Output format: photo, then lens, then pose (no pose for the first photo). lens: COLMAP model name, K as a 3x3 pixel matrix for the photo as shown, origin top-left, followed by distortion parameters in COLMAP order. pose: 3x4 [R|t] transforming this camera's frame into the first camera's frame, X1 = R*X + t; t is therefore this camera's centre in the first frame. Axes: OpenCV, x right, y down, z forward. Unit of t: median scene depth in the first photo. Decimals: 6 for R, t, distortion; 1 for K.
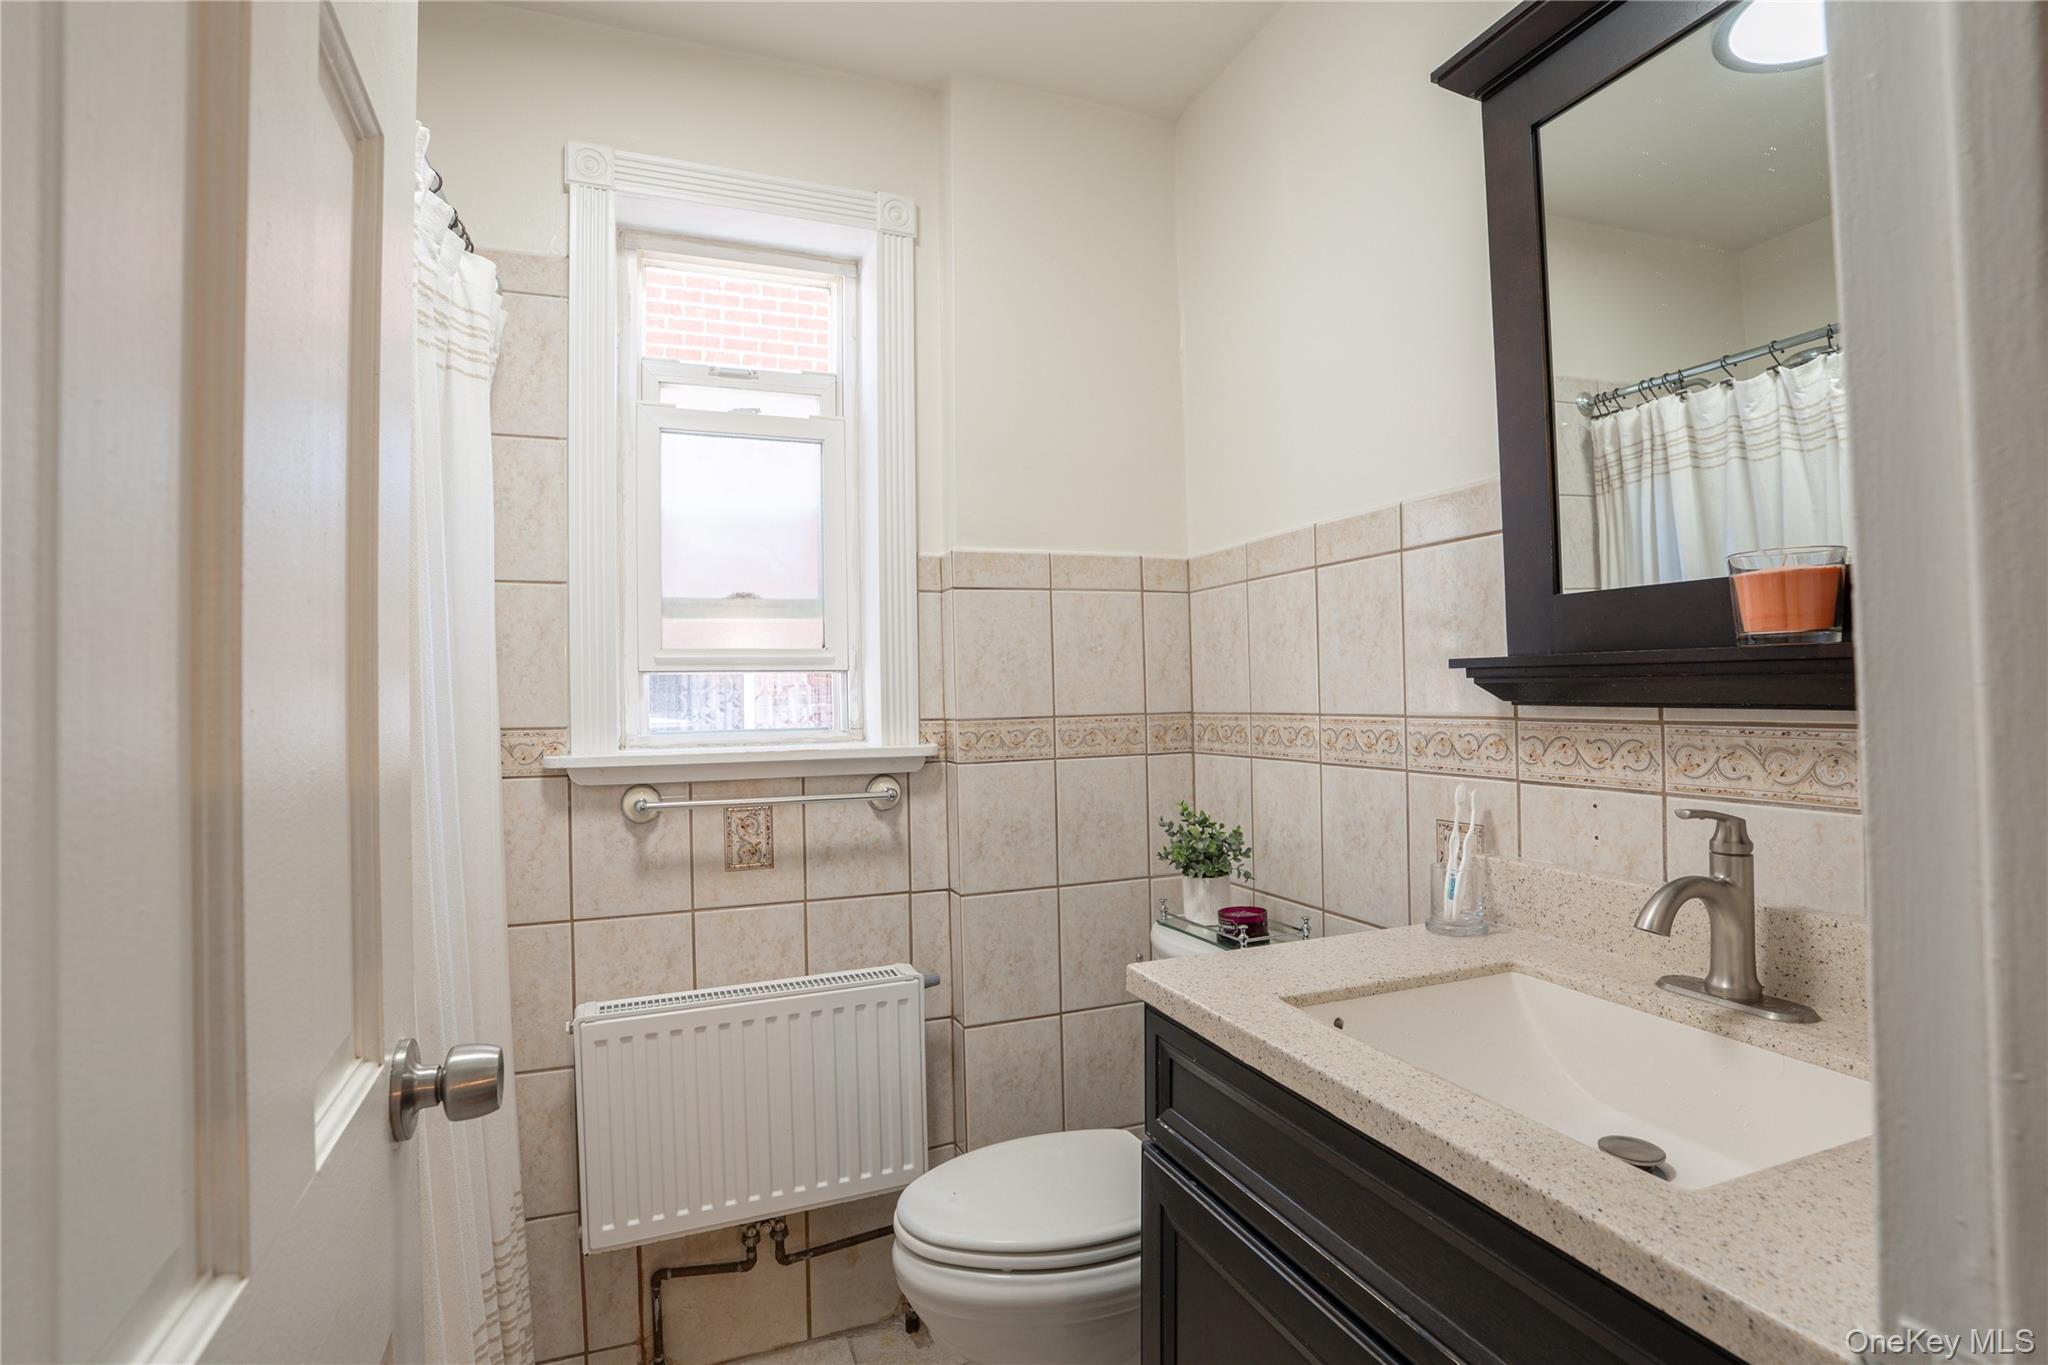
lens RADIAL K [[1051.9, 0, 1093.5], [0, 1051.9, 678.2], [0, 0, 1]] dist [-0.075941, 0.032333]
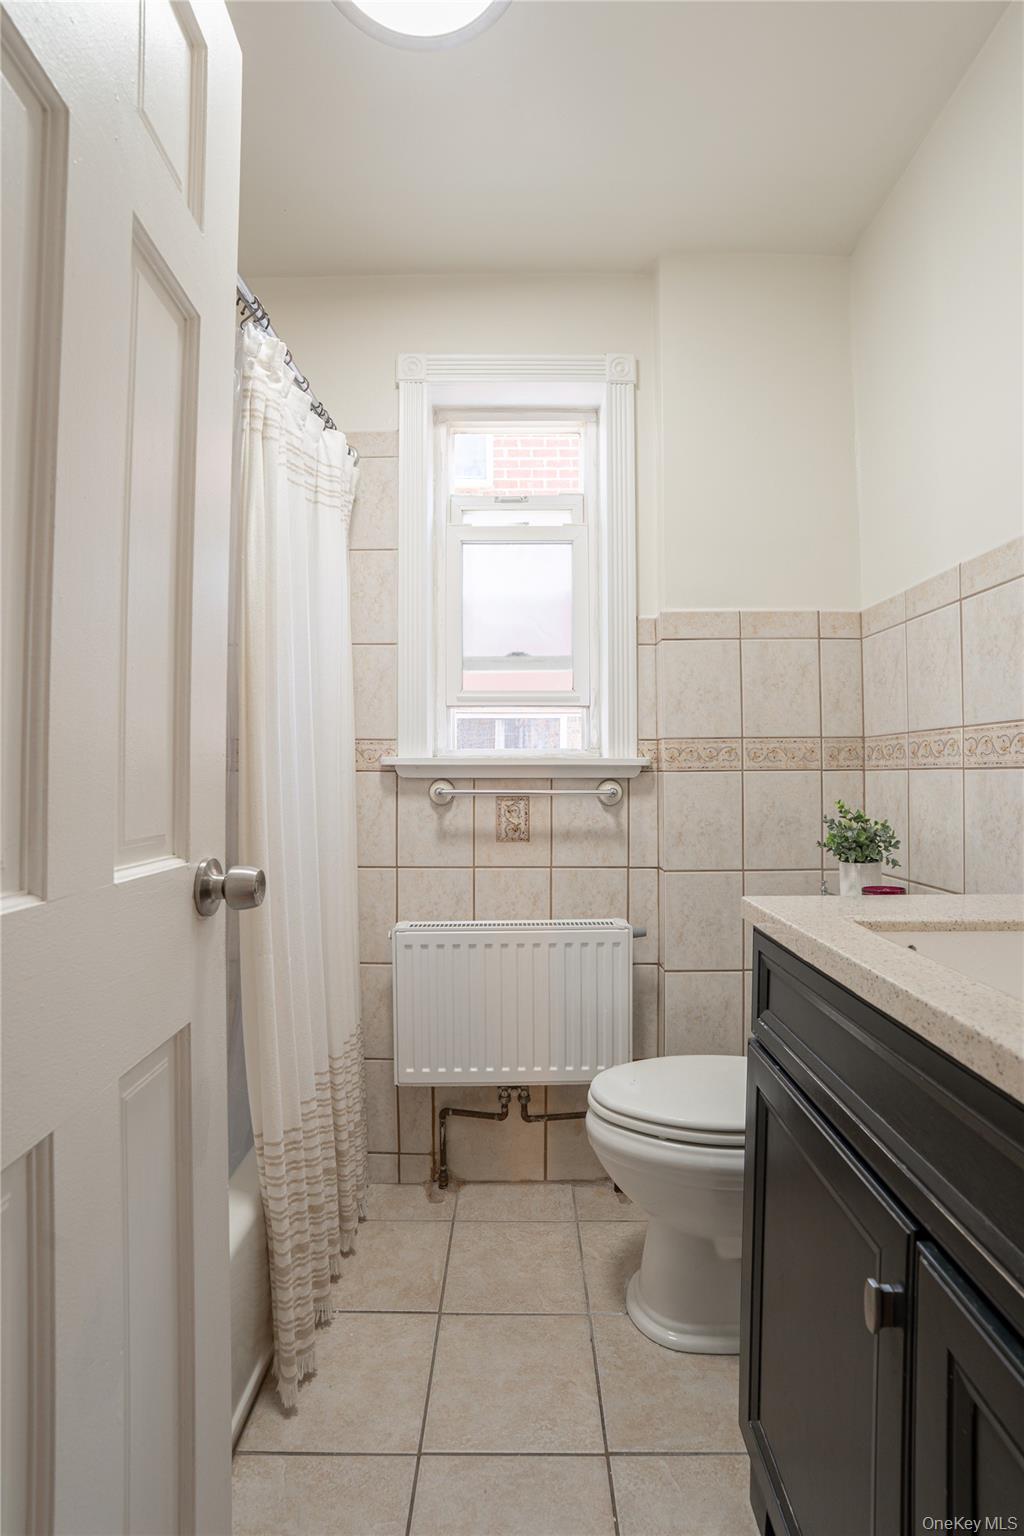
lens RADIAL K [[788.9, 0, 512.0], [0, 788.9, 768.0], [0, 0, 1]] dist [-0.075941, 0.032333]
pose [[0.912169, 0.006849, -0.409757, 0.109498], [-0.004031, 0.999962, 0.007740, 0.075071], [0.409795, -0.005408, 0.912162, 0.018304]]
